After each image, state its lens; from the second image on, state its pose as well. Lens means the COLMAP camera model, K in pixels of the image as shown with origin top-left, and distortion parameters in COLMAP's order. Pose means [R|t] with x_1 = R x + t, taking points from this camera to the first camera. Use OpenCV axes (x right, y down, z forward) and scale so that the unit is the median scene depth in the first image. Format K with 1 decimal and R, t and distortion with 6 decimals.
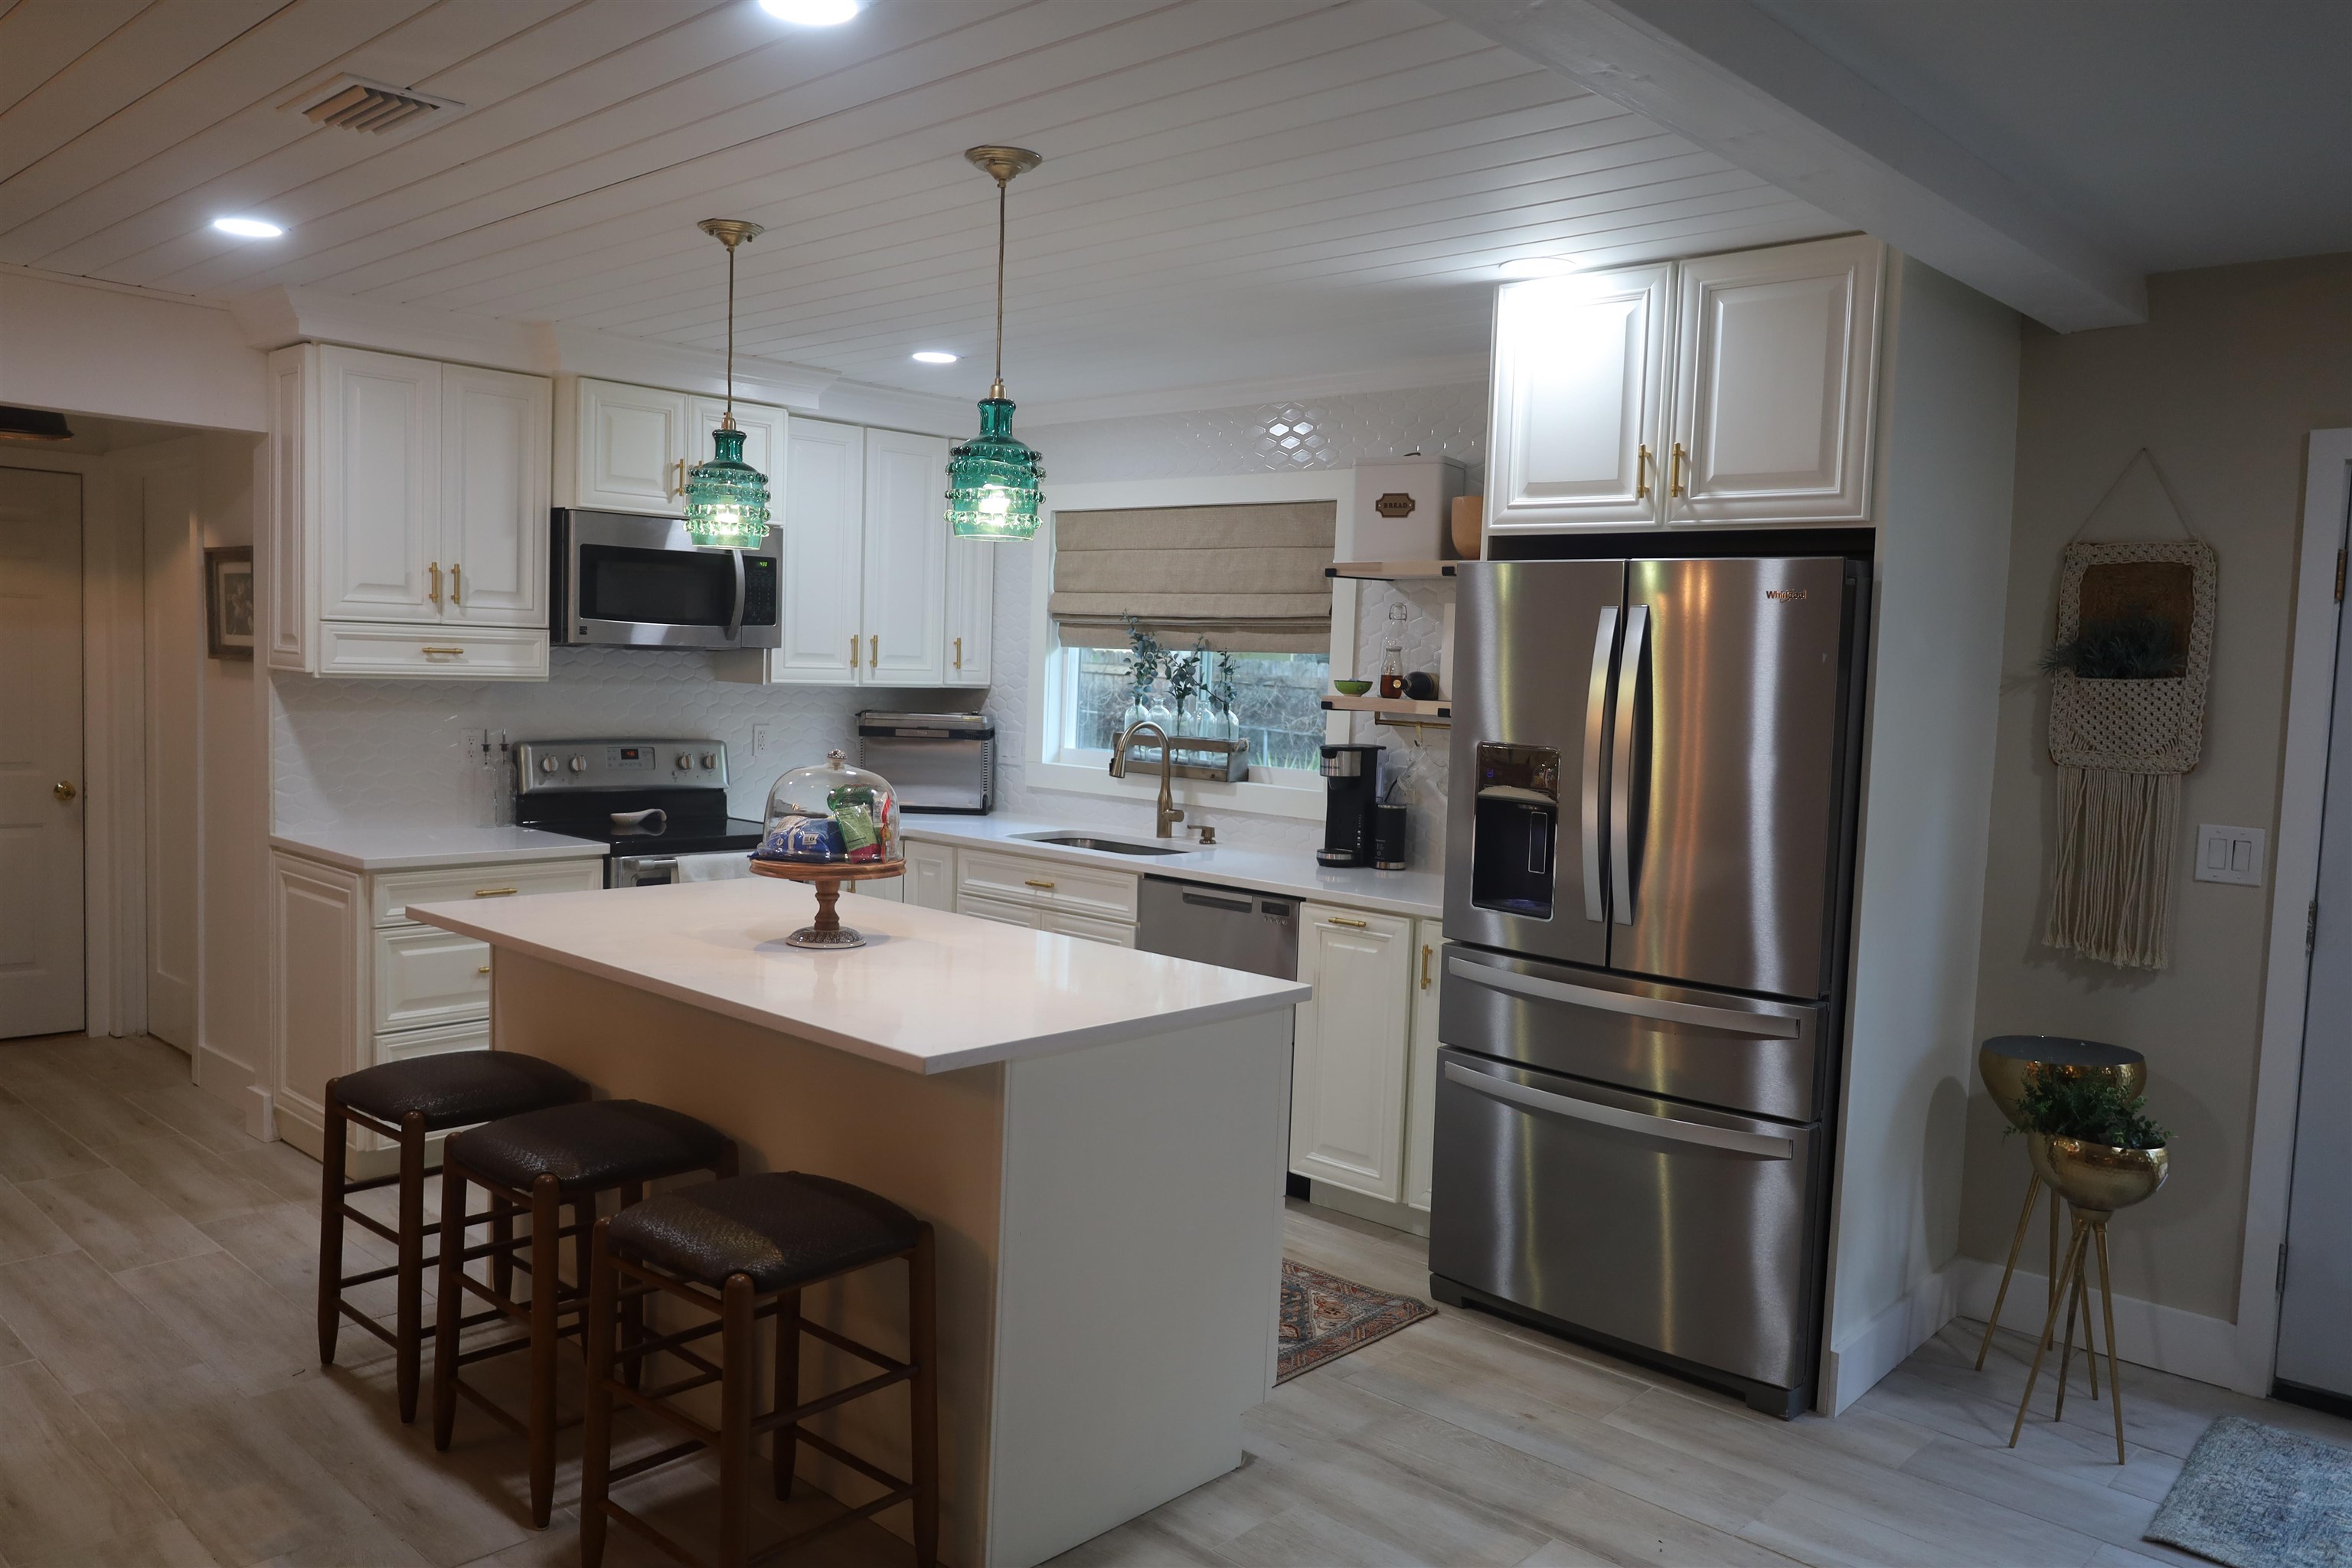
lens RADIAL K [[1710.5, 0, 1168.9], [0, 1710.5, 793.5], [0, 0, 1]] dist [0.004306, -0.007424]
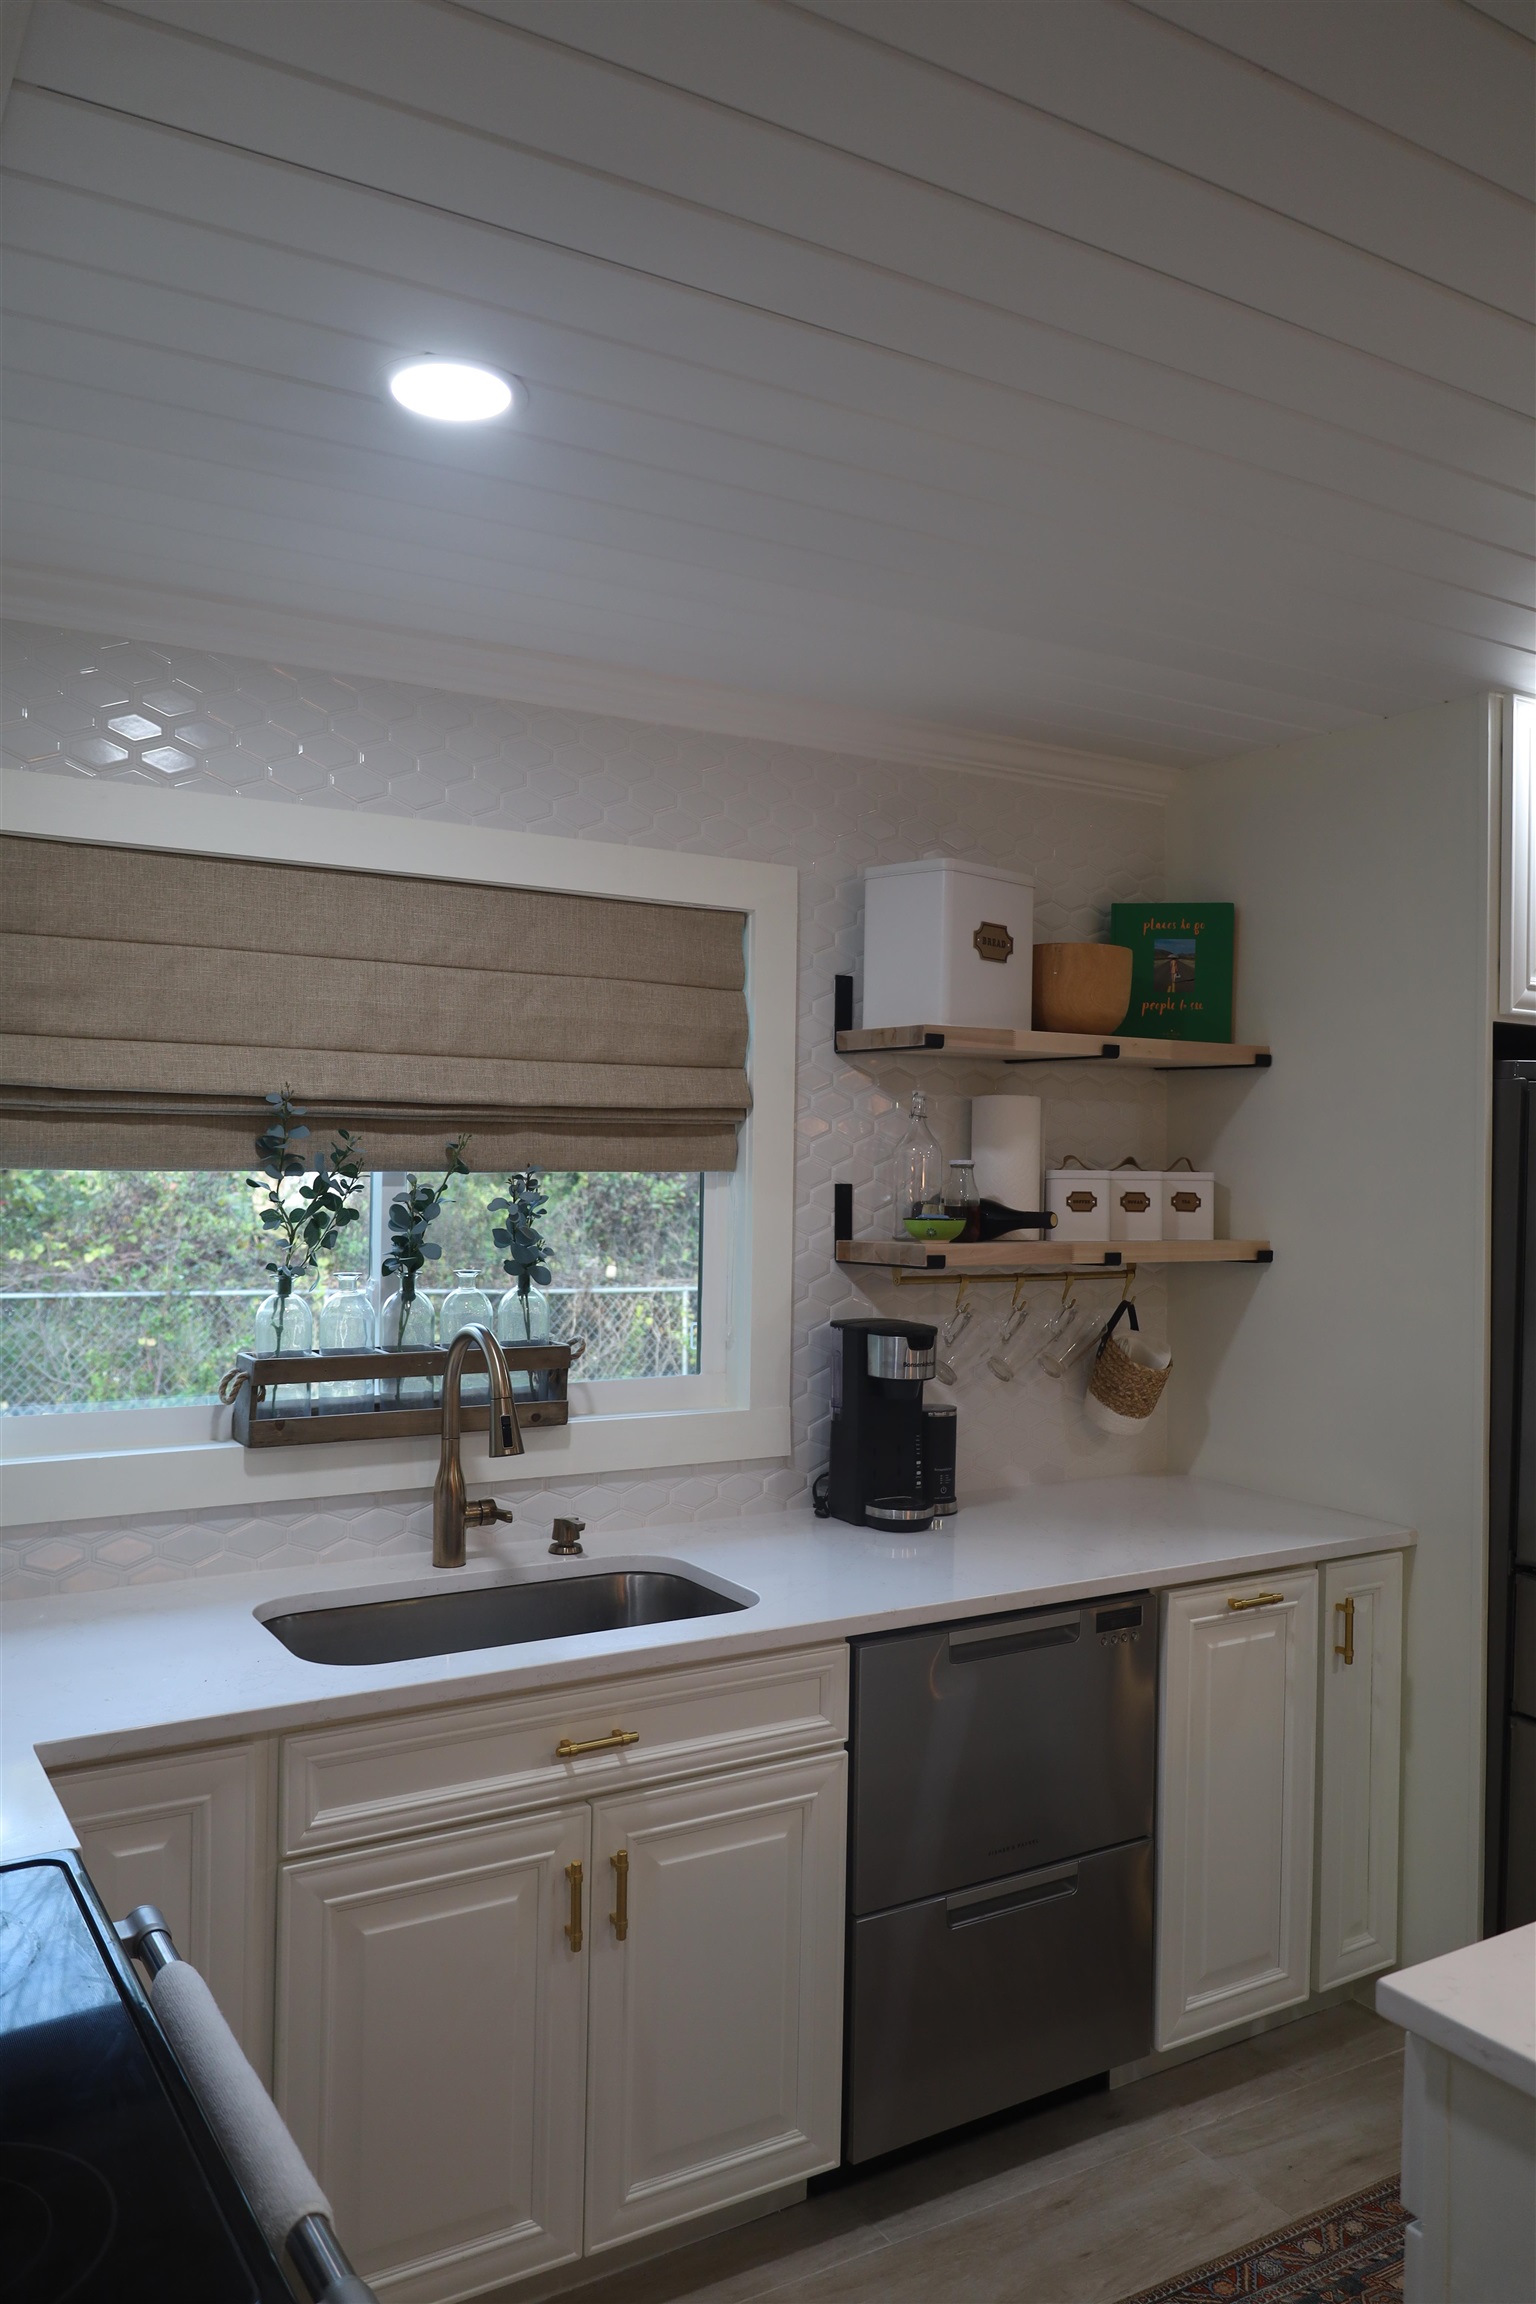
lens RADIAL K [[1675.6, 0, 776.3], [0, 1675.6, 1159.7], [0, 0, 1]] dist [0.004306, -0.007424]
pose [[0.270519, -0.029643, 0.962258, -0.456949], [0.071990, 0.997350, 0.010486, -0.091607], [-0.960019, 0.066437, 0.271936, 0.839210]]
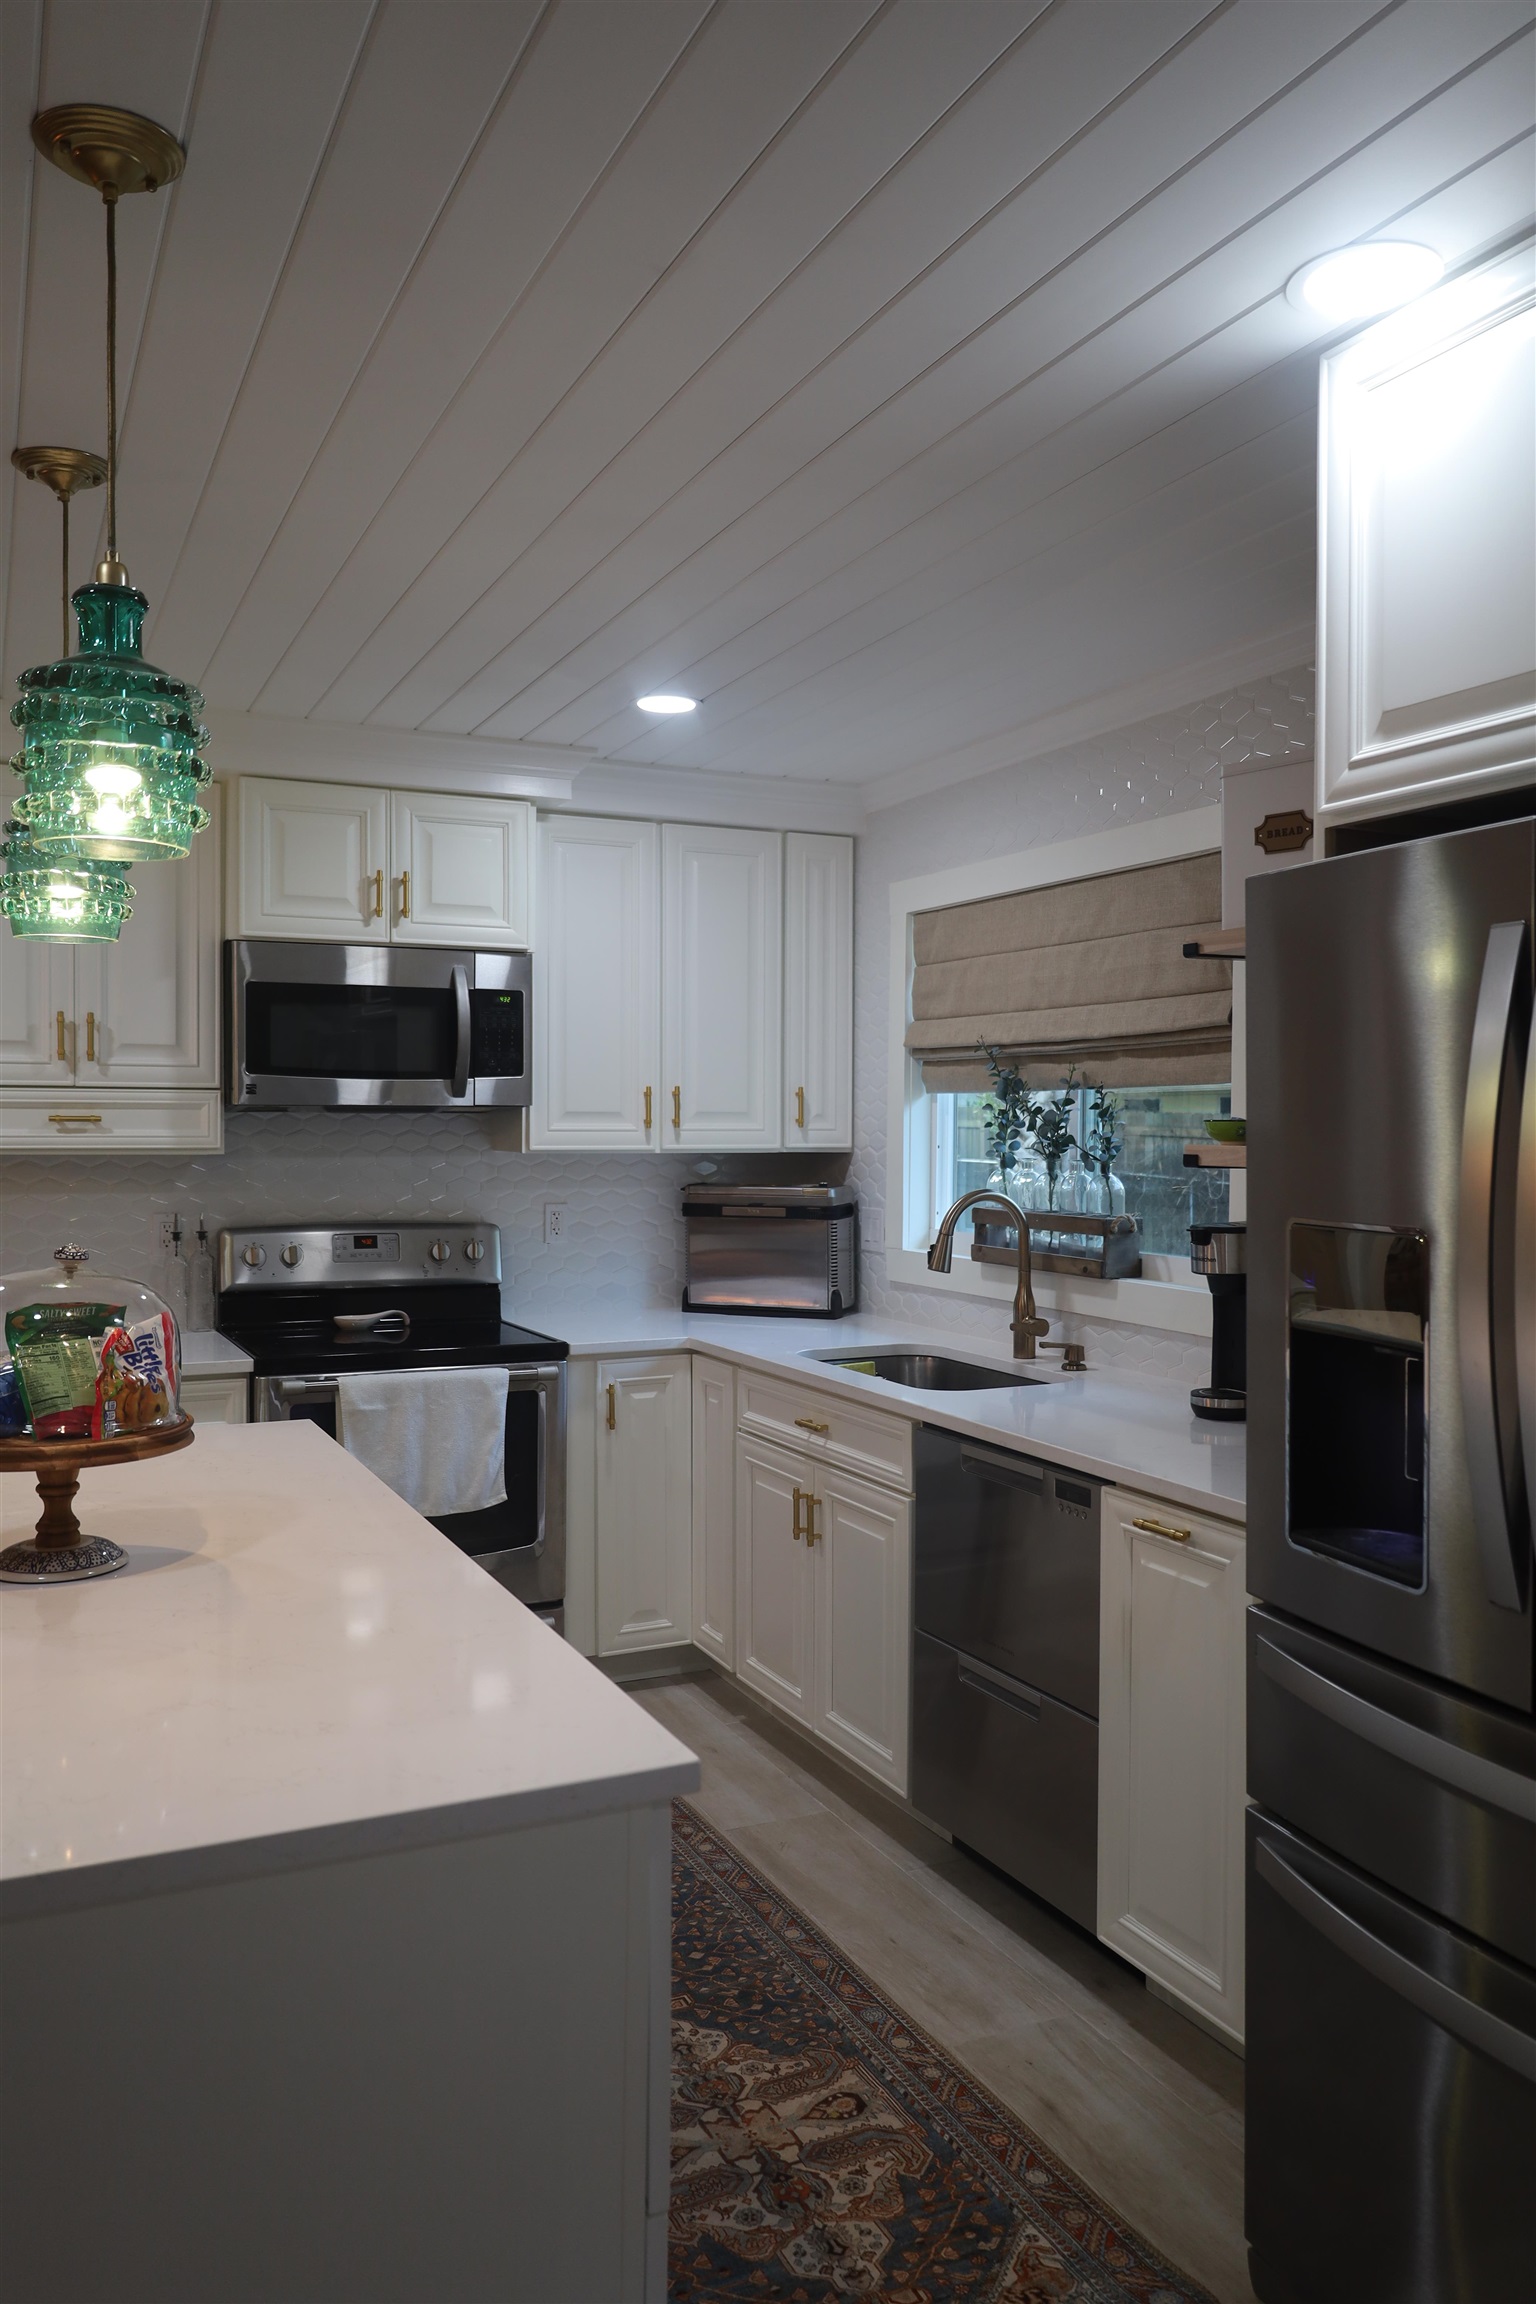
lens RADIAL K [[1675.6, 0, 764.8], [0, 1675.6, 1156.8], [0, 0, 1]] dist [0.004306, -0.007424]
pose [[0.930263, -0.024084, -0.366101, 0.161885], [-0.000616, 0.997739, -0.067200, -0.010728], [0.366892, 0.062739, 0.928146, 0.350280]]
